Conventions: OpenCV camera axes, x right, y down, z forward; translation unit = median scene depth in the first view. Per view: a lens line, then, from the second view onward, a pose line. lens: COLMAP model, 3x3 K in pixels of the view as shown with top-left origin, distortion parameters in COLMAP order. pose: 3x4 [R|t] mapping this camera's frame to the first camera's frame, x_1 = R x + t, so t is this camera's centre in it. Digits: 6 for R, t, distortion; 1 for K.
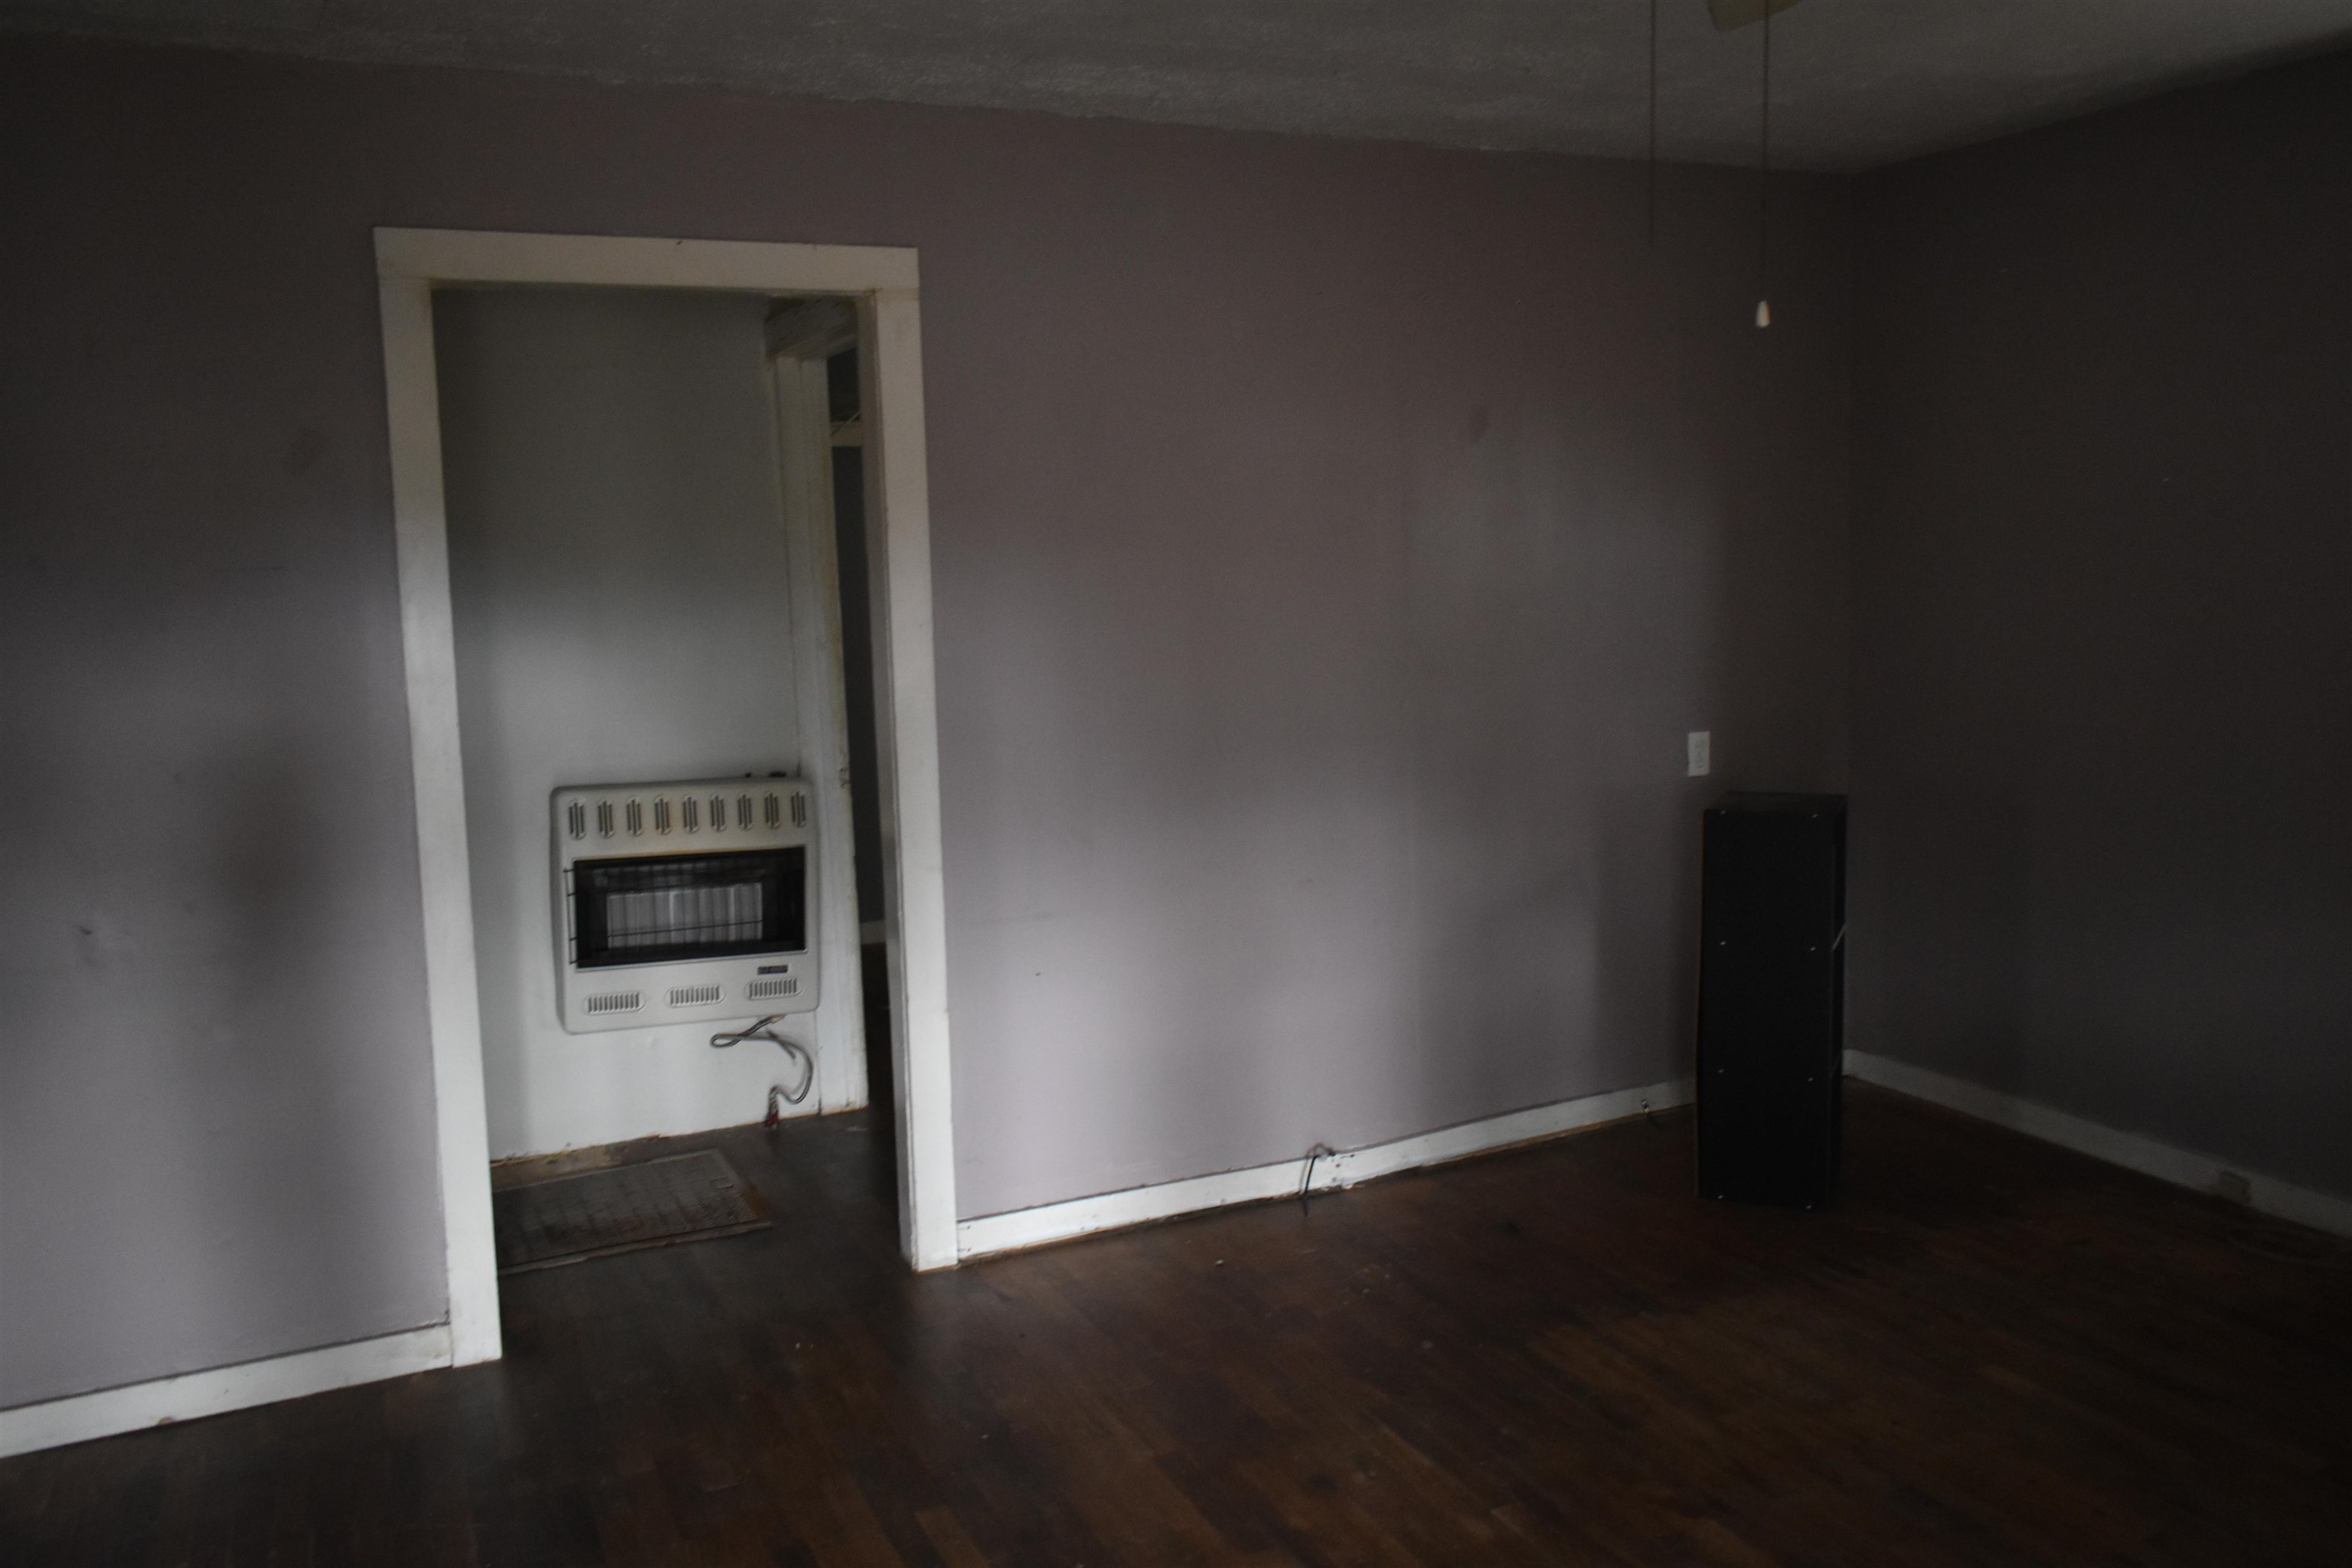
lens RADIAL K [[1812.2, 0, 1176.0], [0, 1812.2, 784.0], [0, 0, 1]] dist [-0.024674, 0.014786]
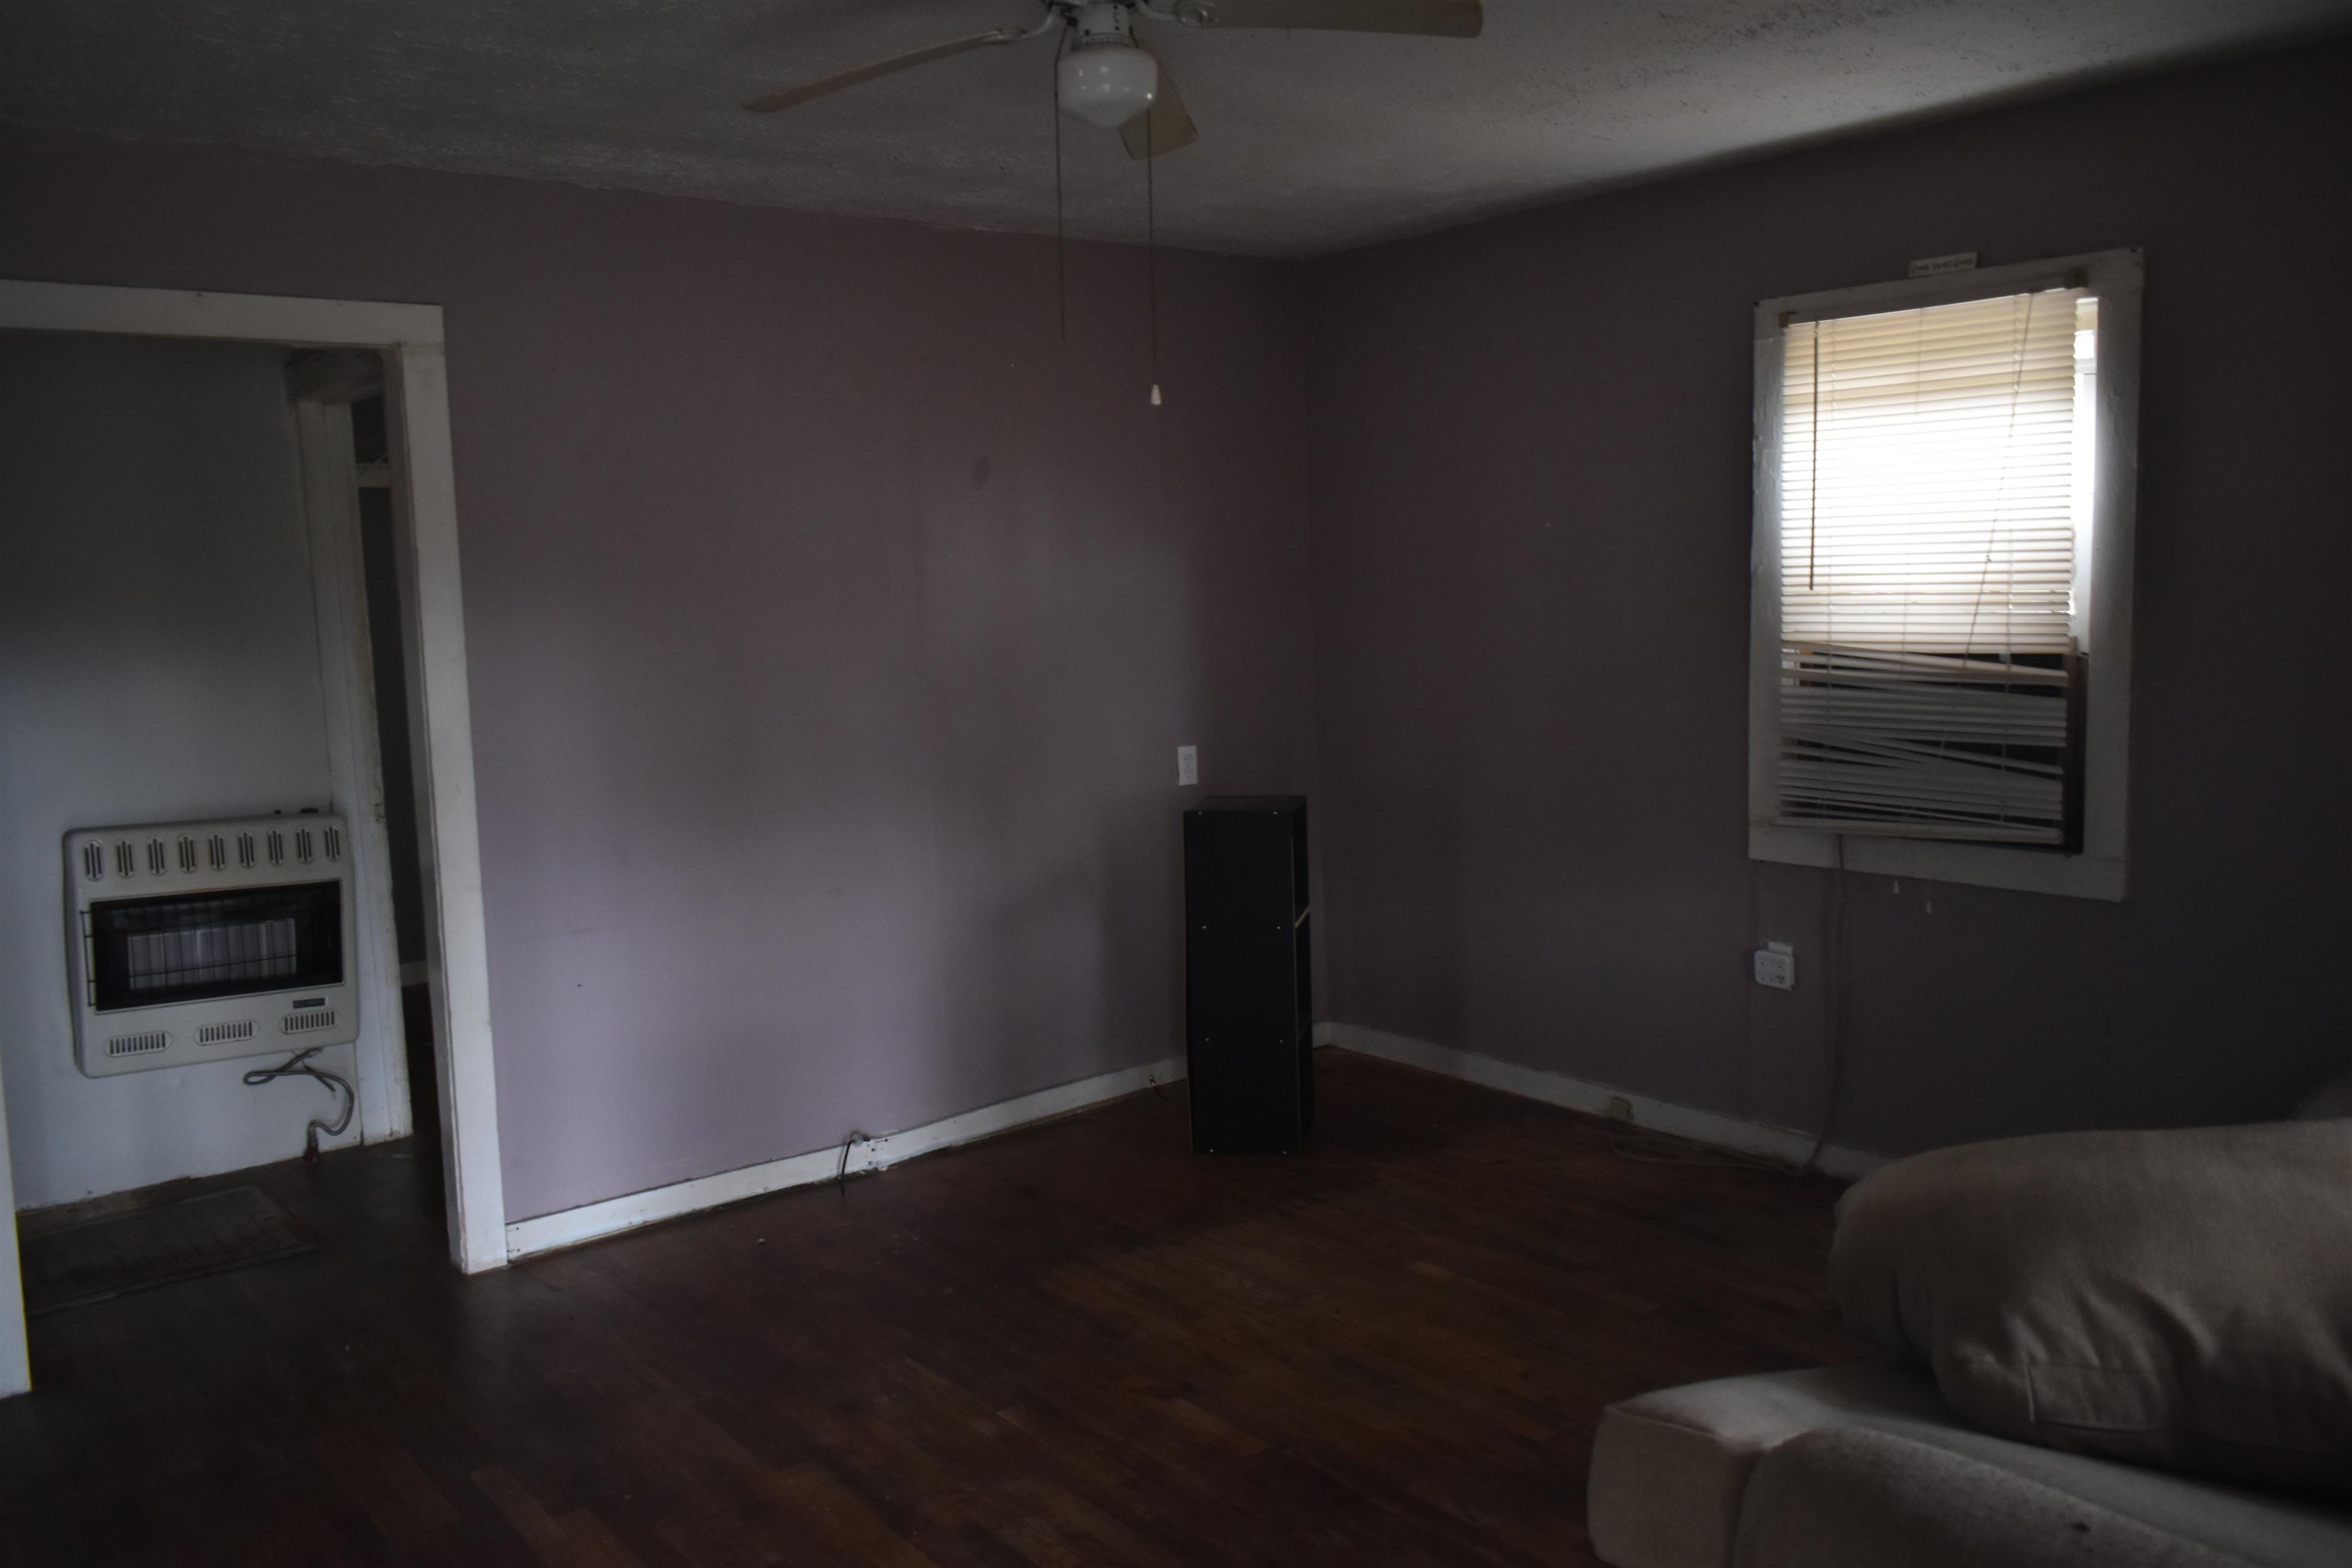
lens RADIAL K [[1812.2, 0, 1176.0], [0, 1812.2, 784.0], [0, 0, 1]] dist [-0.024674, 0.014786]
pose [[0.971701, -0.028352, 0.234507, 0.016980], [0.033570, 0.999269, -0.018287, 0.016260], [-0.233817, 0.025642, 0.971942, -0.106366]]
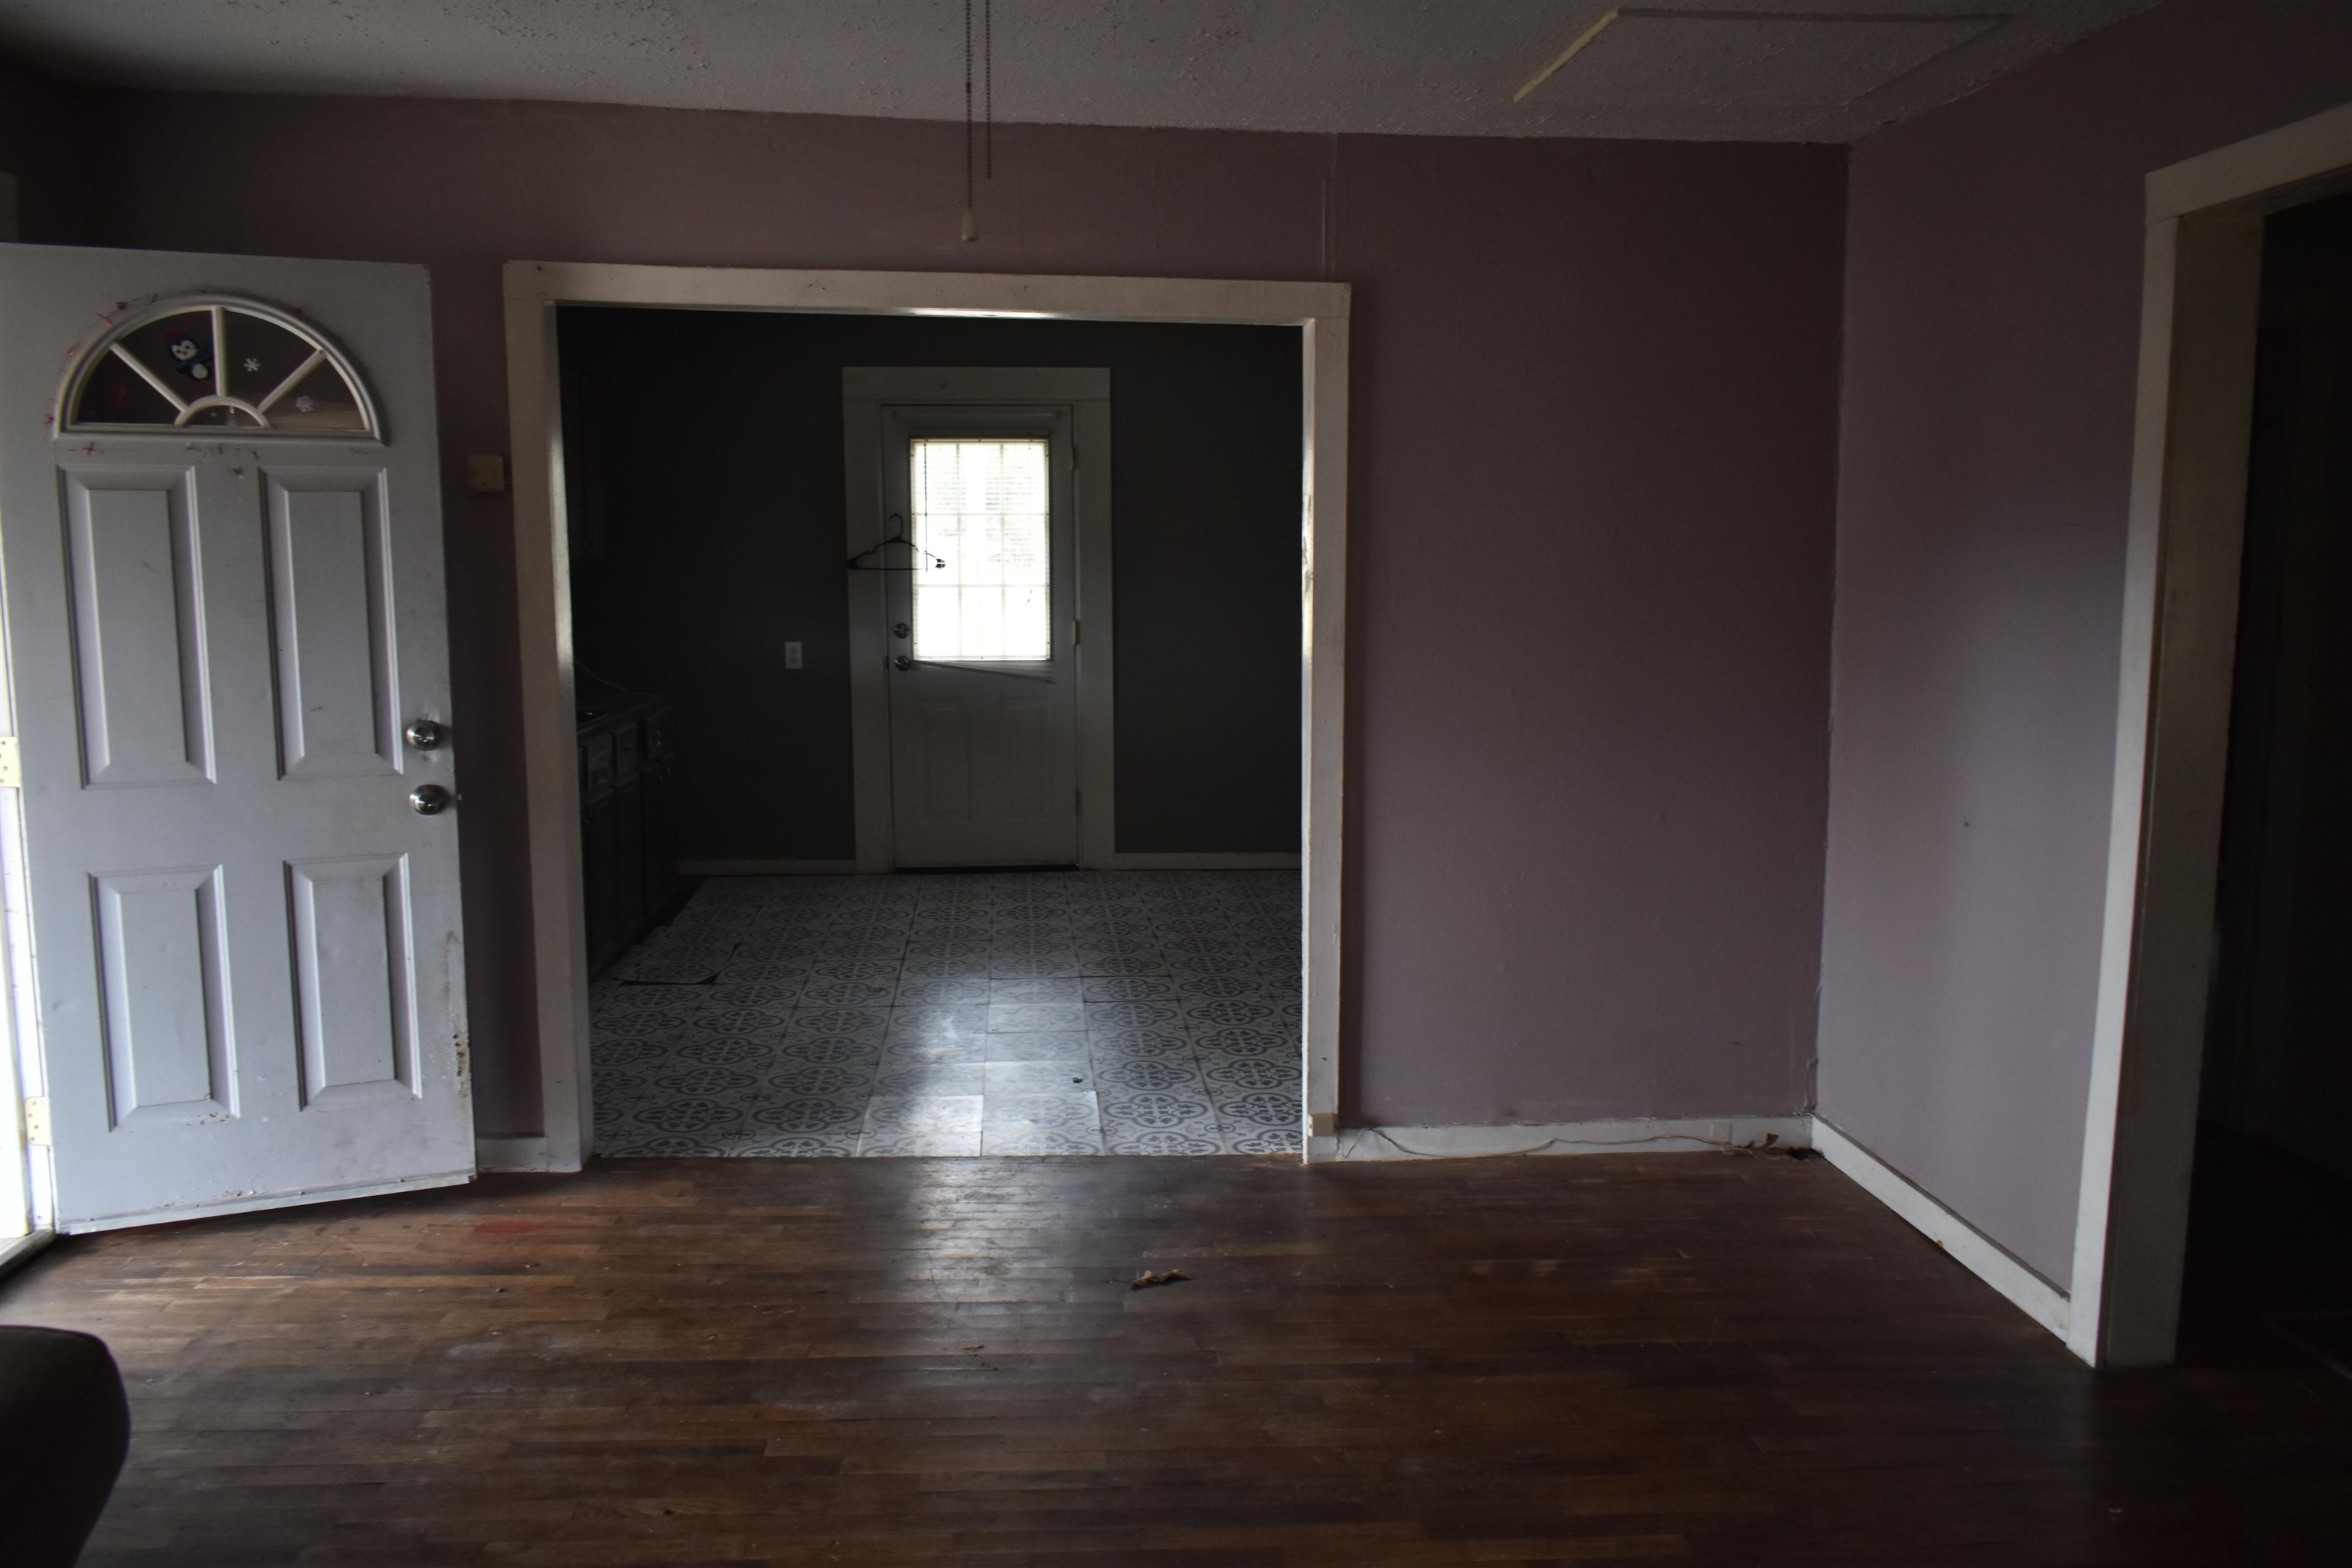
lens RADIAL K [[1812.2, 0, 1176.0], [0, 1812.2, 784.0], [0, 0, 1]] dist [-0.024674, 0.014786]
pose [[-0.369061, 0.144487, -0.918105, 0.519320], [-0.107493, 0.974577, 0.196584, -0.090663], [0.923168, 0.171241, -0.344147, 0.678536]]
